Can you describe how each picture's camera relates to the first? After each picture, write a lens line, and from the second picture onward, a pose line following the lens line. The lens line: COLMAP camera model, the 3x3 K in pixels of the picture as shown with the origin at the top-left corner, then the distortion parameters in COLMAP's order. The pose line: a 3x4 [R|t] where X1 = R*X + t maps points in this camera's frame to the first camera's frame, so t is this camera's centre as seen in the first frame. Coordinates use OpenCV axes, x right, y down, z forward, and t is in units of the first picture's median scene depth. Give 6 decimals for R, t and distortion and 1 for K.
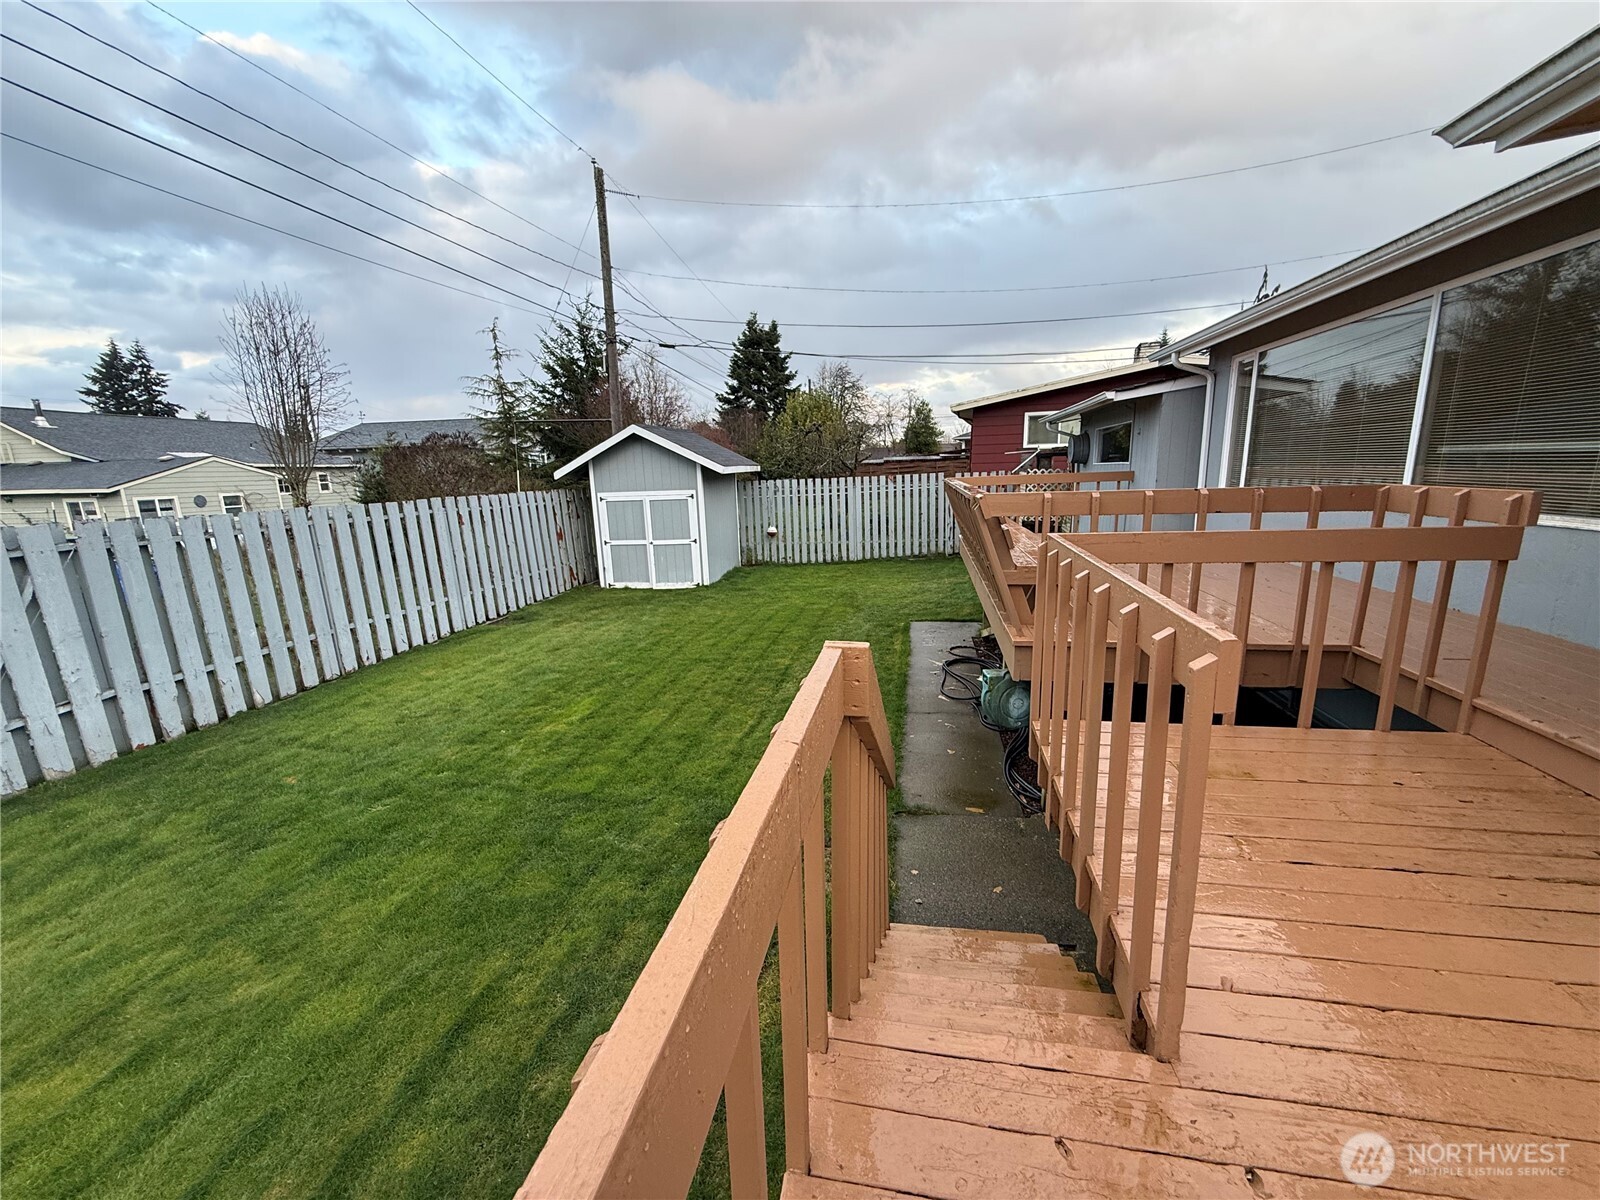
lens RADIAL K [[635.9, 0, 808.1], [0, 635.9, 607.3], [0, 0, 1]] dist [0.002166, 0.000067]
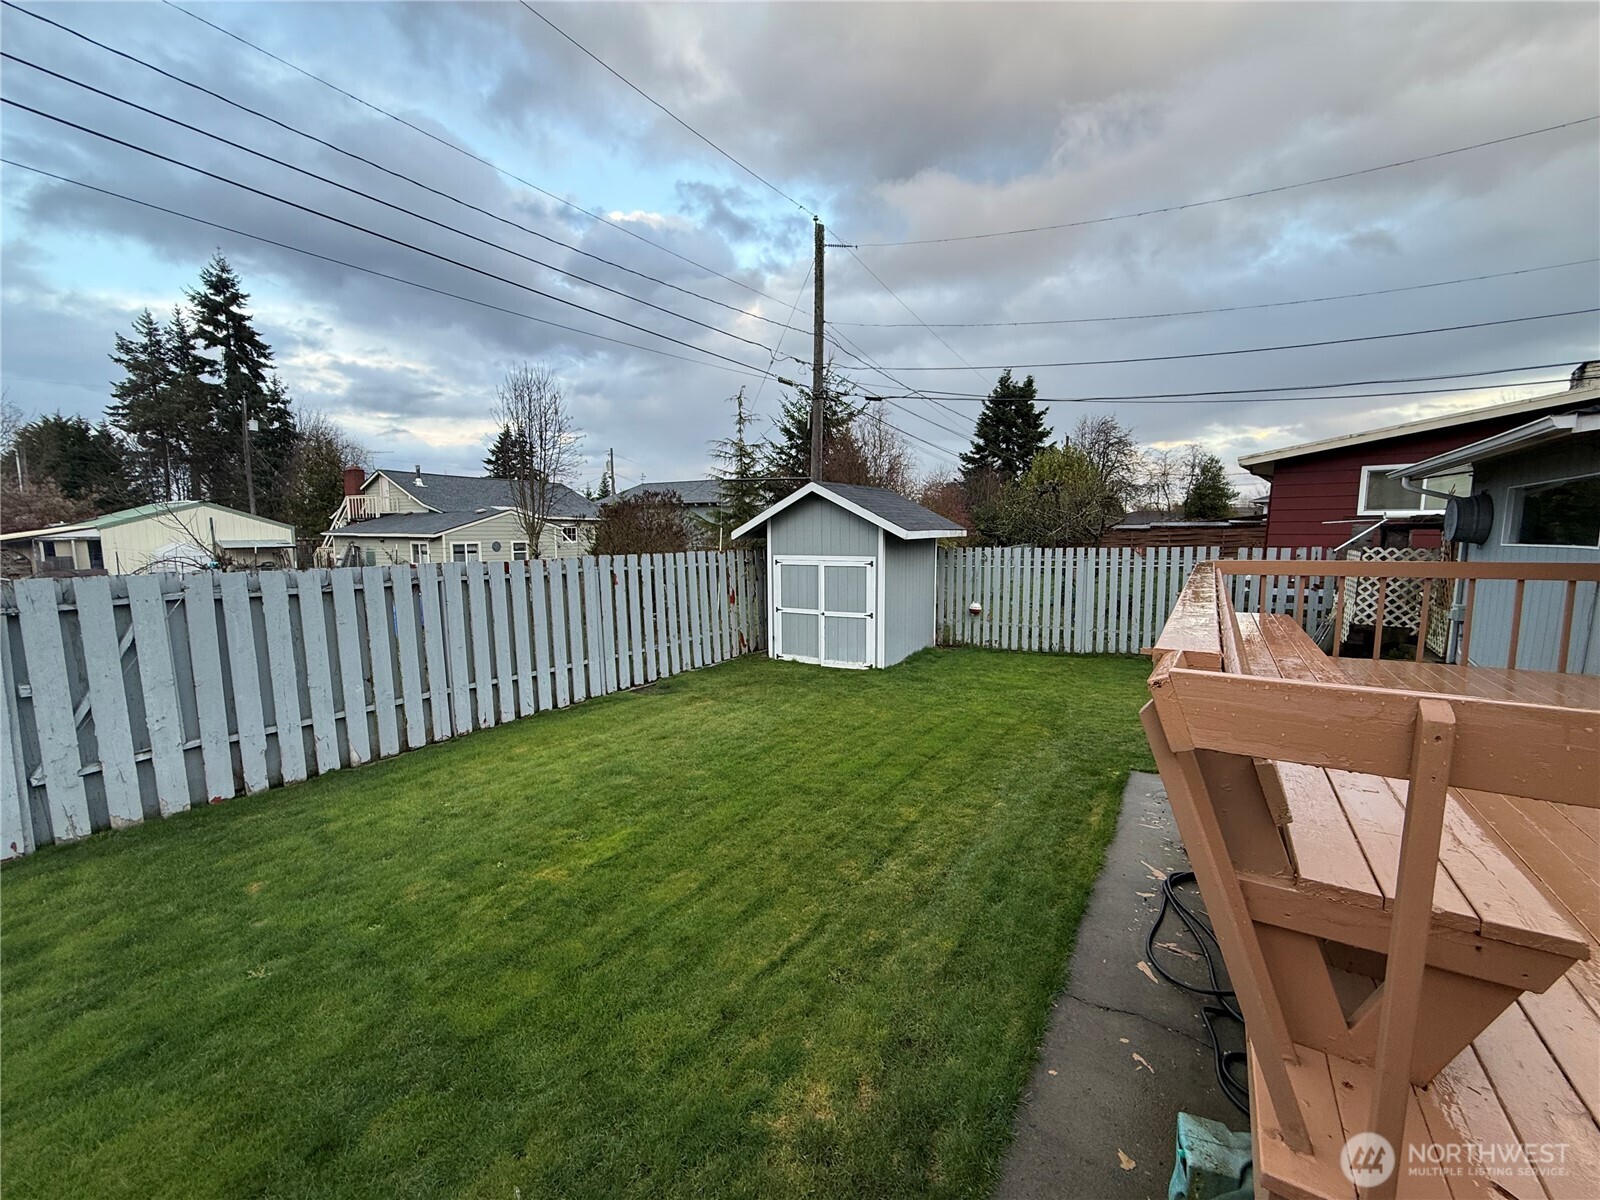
lens RADIAL K [[635.9, 0, 808.8], [0, 635.9, 600.3], [0, 0, 1]] dist [0.002166, 0.000067]
pose [[0.924111, 0.068427, -0.375947, 0.065319], [-0.106159, 0.991080, -0.080560, -0.047860], [0.367081, 0.114357, 0.923133, 0.183560]]
